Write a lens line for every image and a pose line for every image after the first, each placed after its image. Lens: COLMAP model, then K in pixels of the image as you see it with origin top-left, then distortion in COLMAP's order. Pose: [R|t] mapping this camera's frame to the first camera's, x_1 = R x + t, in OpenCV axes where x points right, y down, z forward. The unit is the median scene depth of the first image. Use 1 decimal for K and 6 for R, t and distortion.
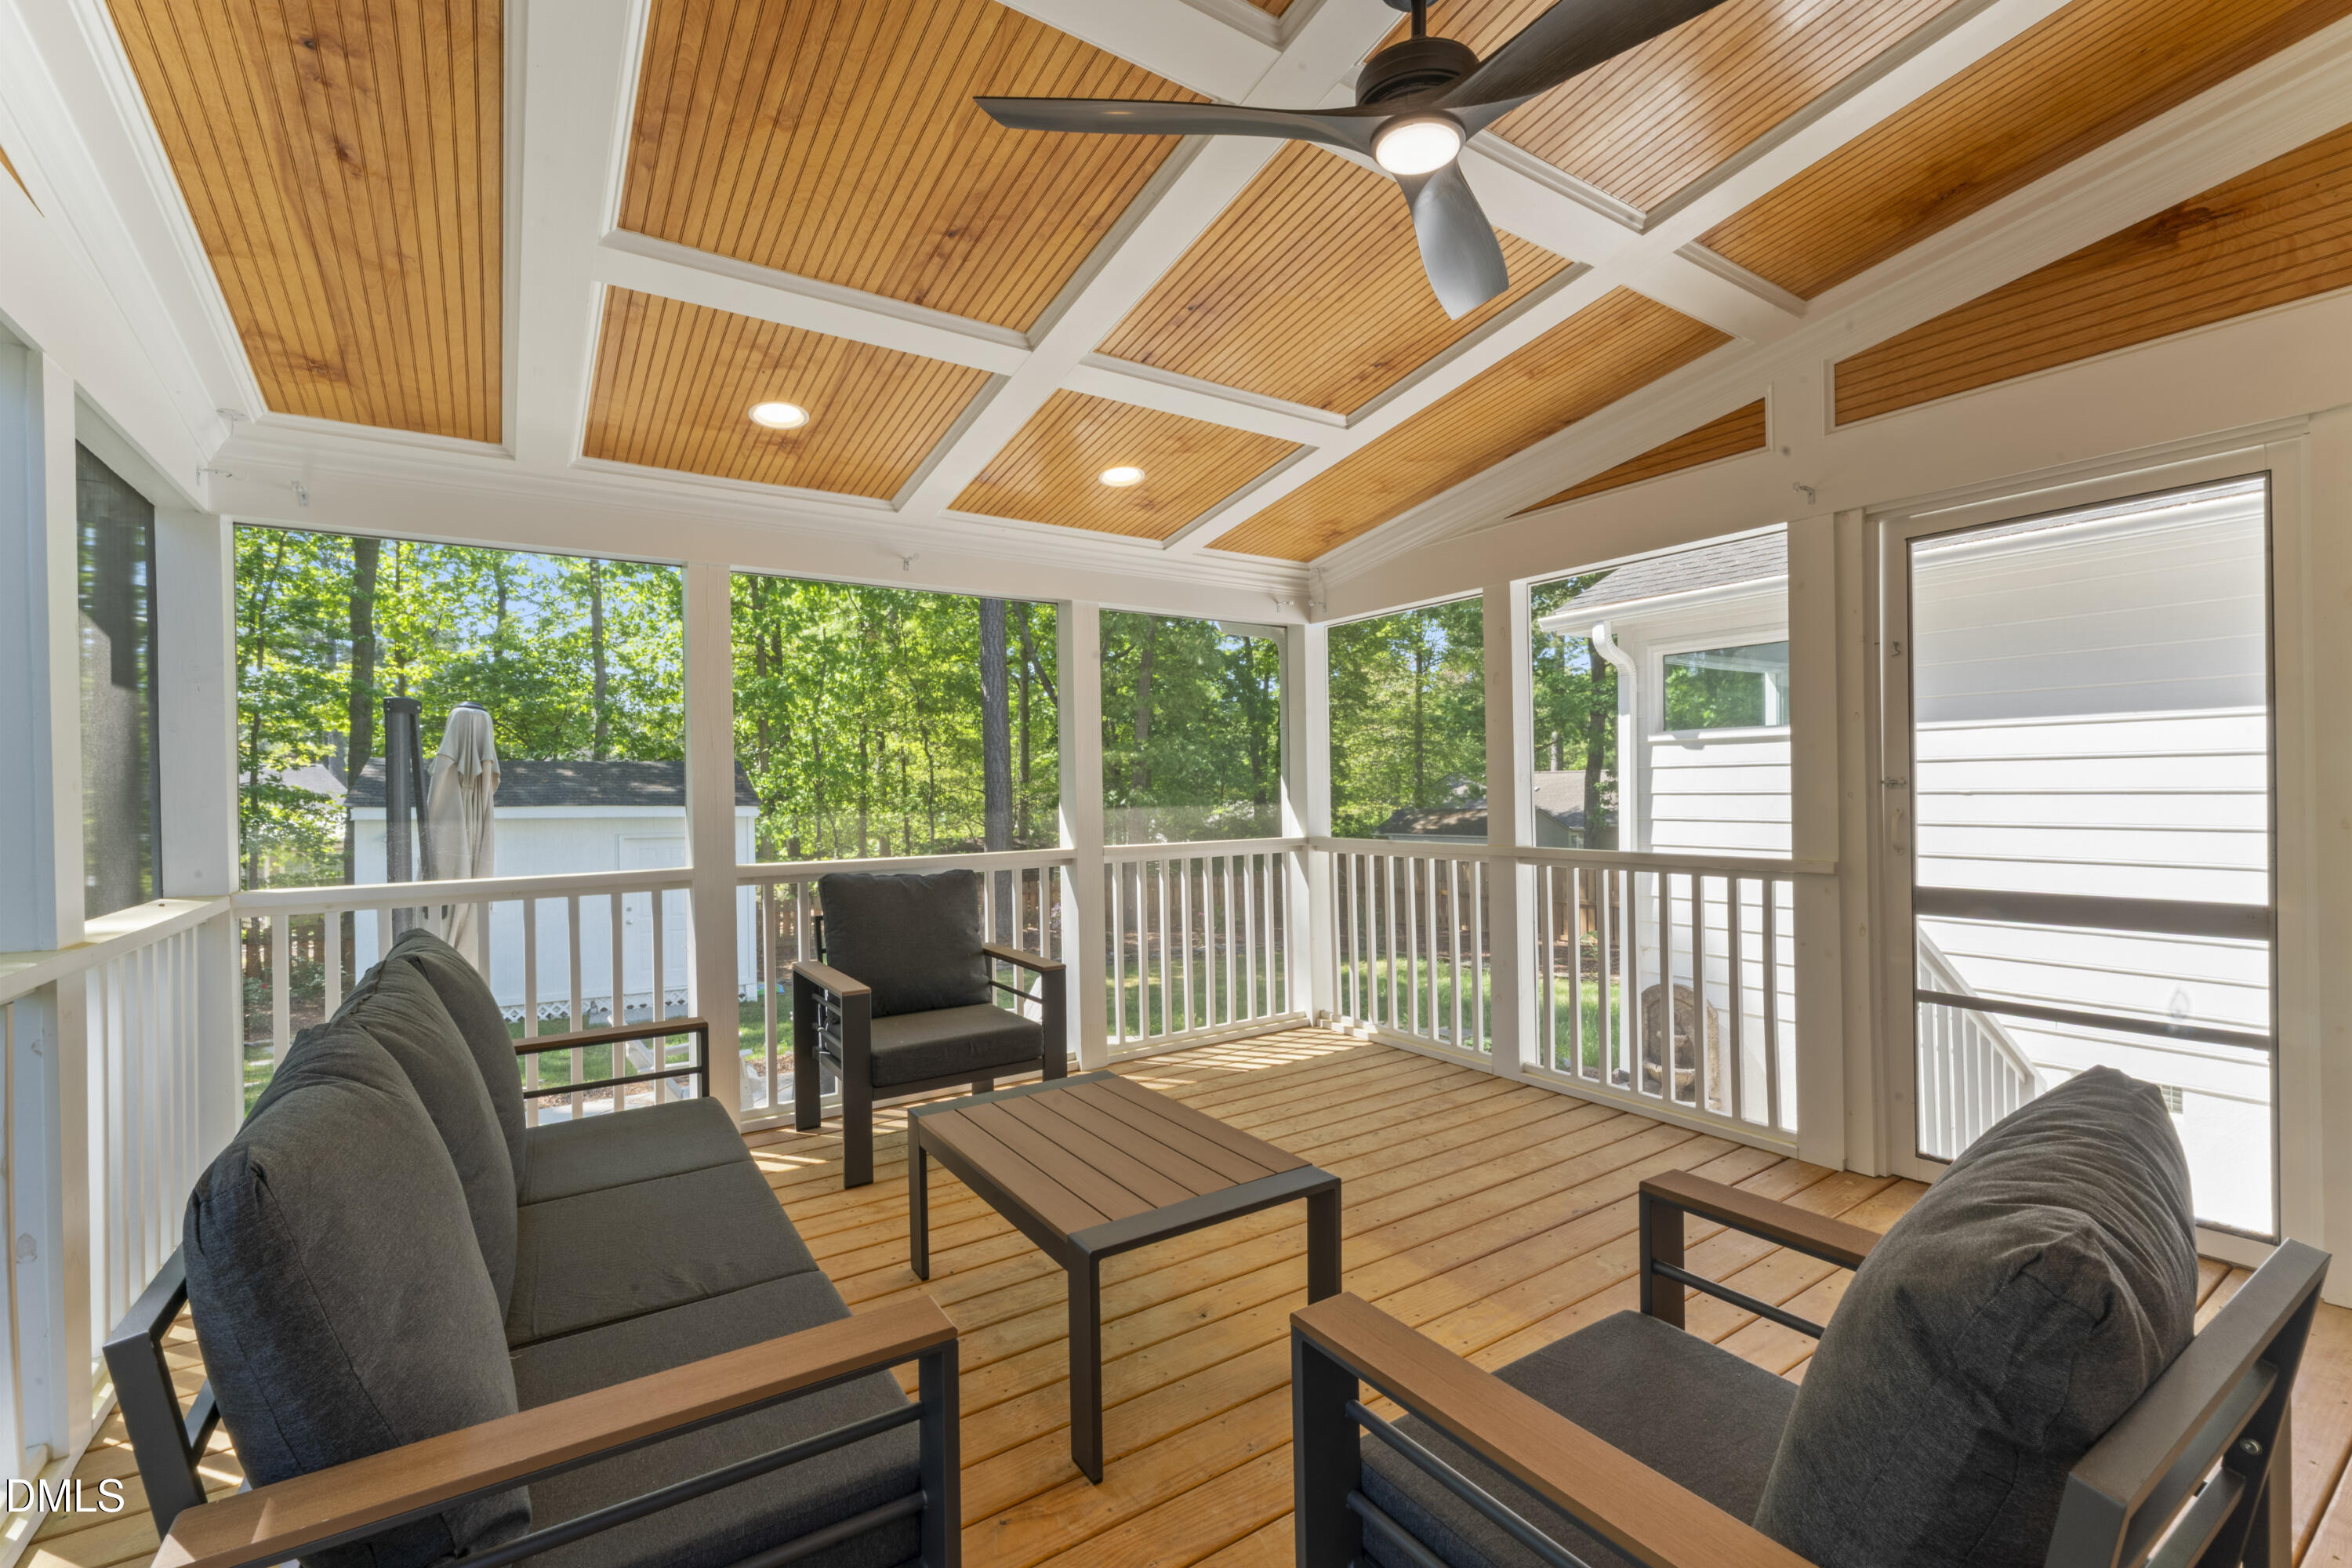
lens RADIAL K [[1030.0, 0, 1183.5], [0, 1030.0, 787.0], [0, 0, 1]] dist [-0.005215, 0.006201]
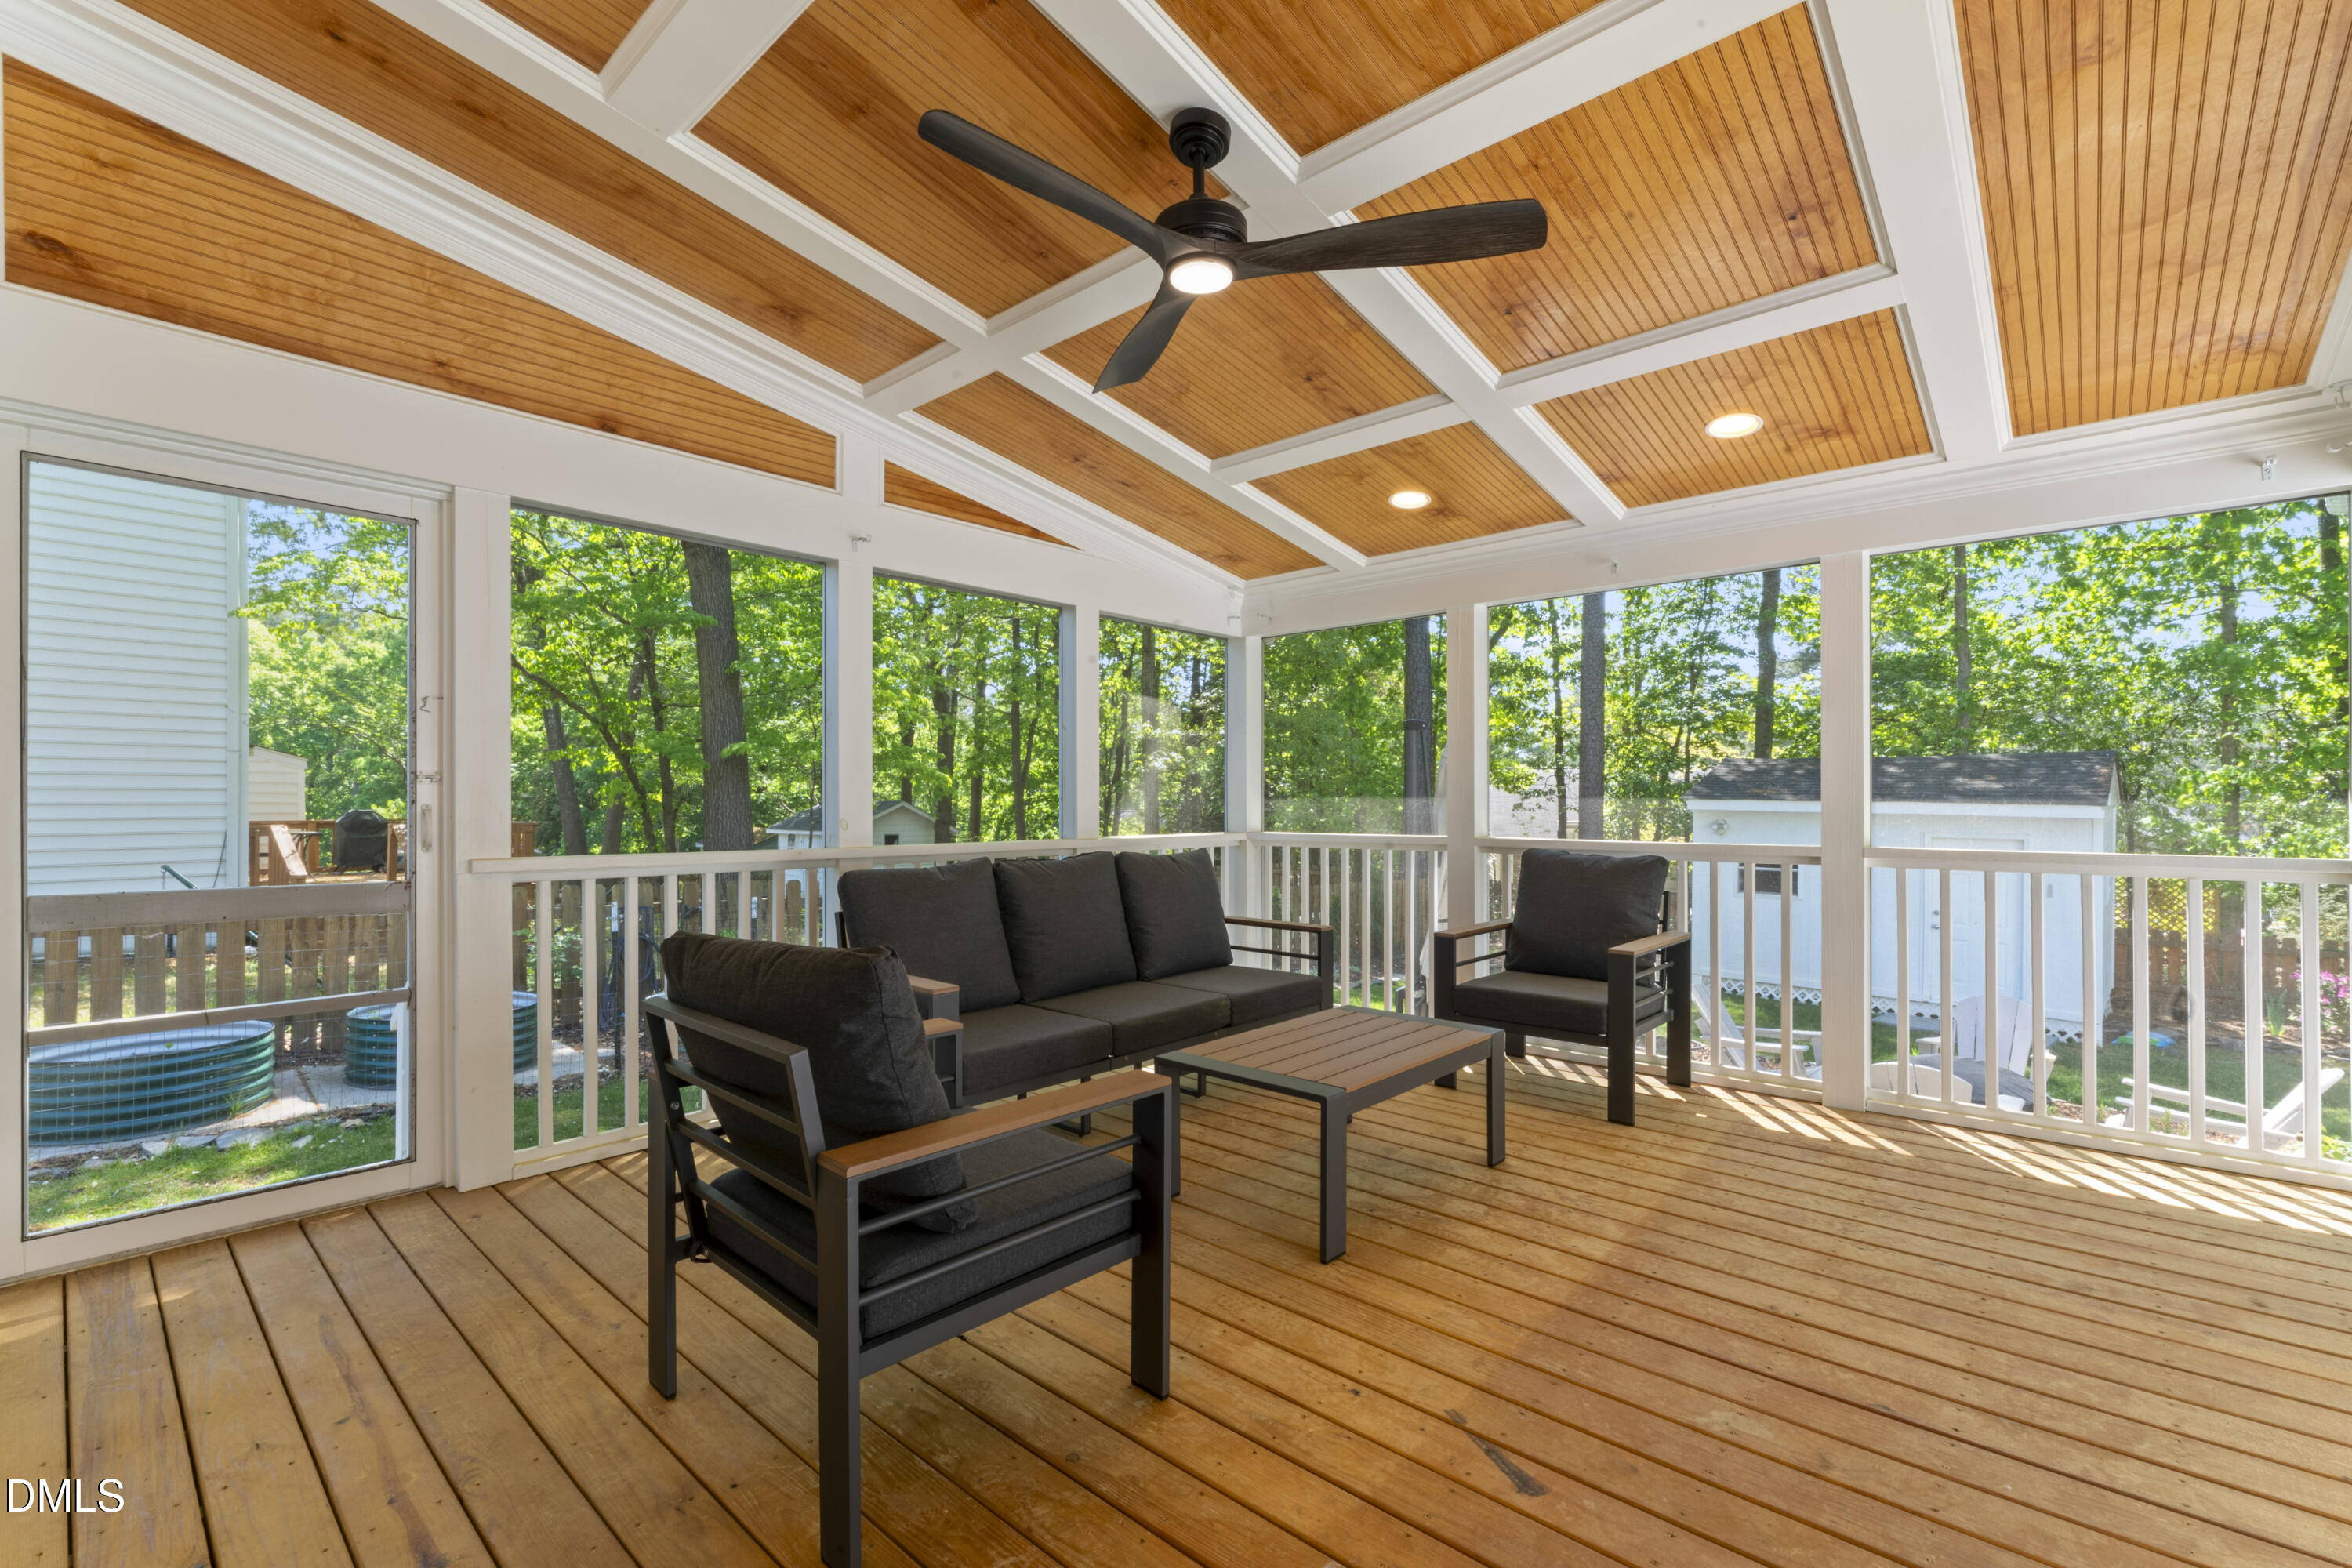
lens RADIAL K [[1020.4, 0, 1179.2], [0, 1020.4, 779.2], [0, 0, 1]] dist [-0.000506, -0.000420]
pose [[0.226965, -0.006082, -0.973884, 0.627241], [-0.009940, 0.999914, -0.008561, 0.017886], [0.973852, 0.011624, 0.226885, 0.288821]]
